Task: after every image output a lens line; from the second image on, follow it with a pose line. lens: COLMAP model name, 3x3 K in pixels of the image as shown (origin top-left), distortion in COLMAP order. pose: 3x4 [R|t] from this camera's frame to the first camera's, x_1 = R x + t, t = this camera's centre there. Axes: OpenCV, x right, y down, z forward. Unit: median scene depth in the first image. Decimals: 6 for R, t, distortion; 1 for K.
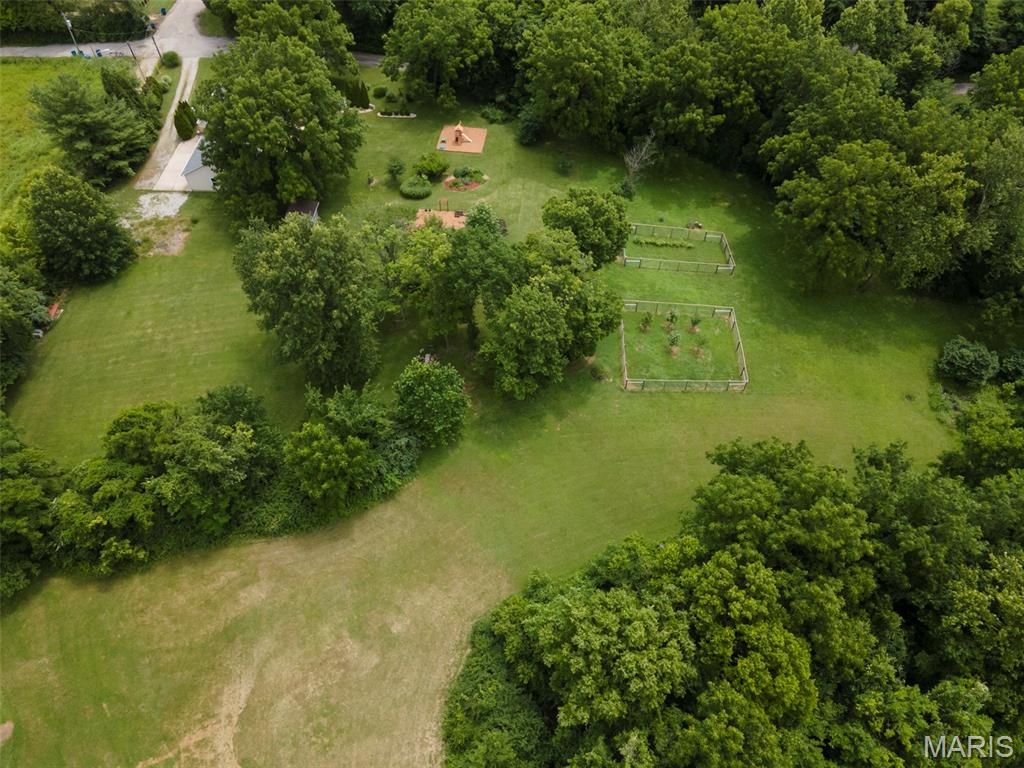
lens RADIAL K [[745.8, 0, 511.7], [0, 745.8, 390.6], [0, 0, 1]] dist [0.028098, 0.033461]
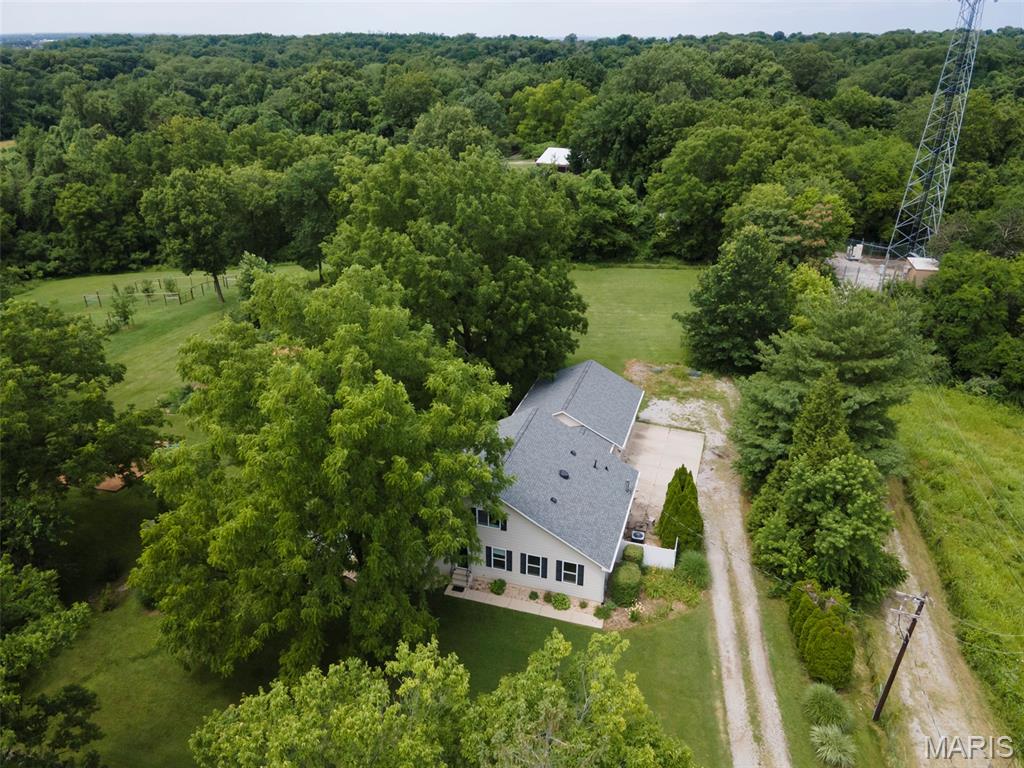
lens RADIAL K [[745.8, 0, 515.7], [0, 745.8, 387.0], [0, 0, 1]] dist [0.028098, 0.033461]
pose [[-0.969752, -0.088103, 0.227638, -0.483246], [0.200106, 0.247107, 0.948101, -0.862431], [-0.139781, 0.964975, -0.222003, 1.158329]]
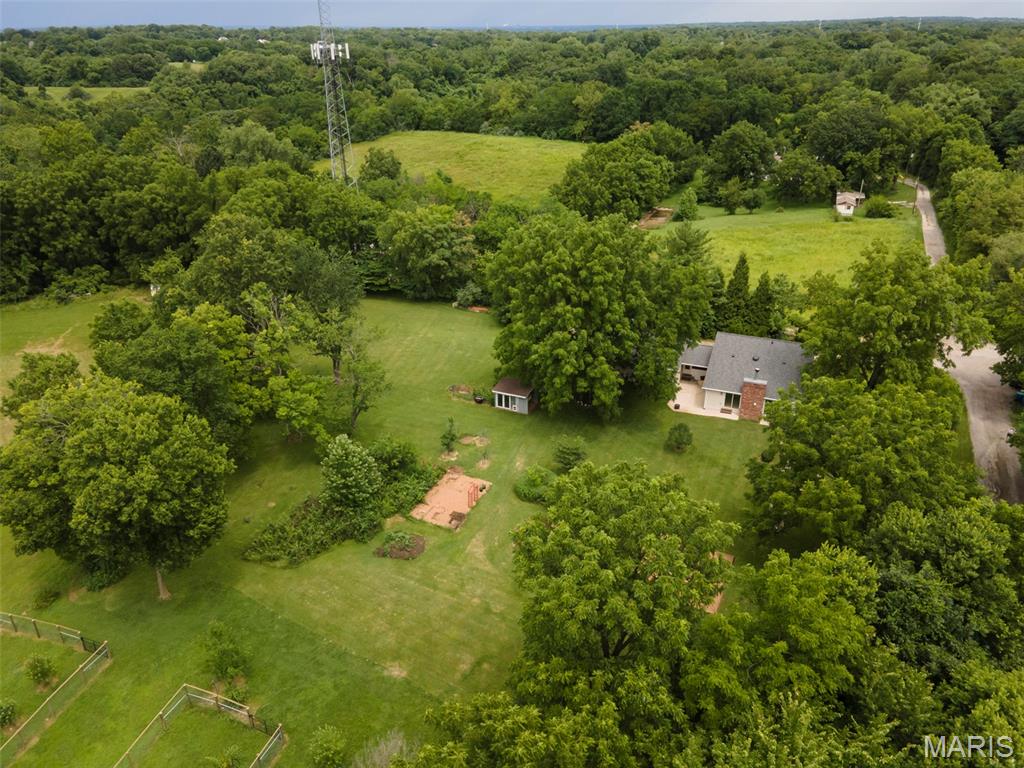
lens RADIAL K [[745.8, 0, 510.8], [0, 745.8, 387.8], [0, 0, 1]] dist [0.028098, 0.033461]
pose [[-0.354668, 0.425846, -0.832385, 0.388240], [-0.719634, 0.444051, 0.533802, -0.653252], [0.596940, 0.788336, 0.148963, 0.856737]]
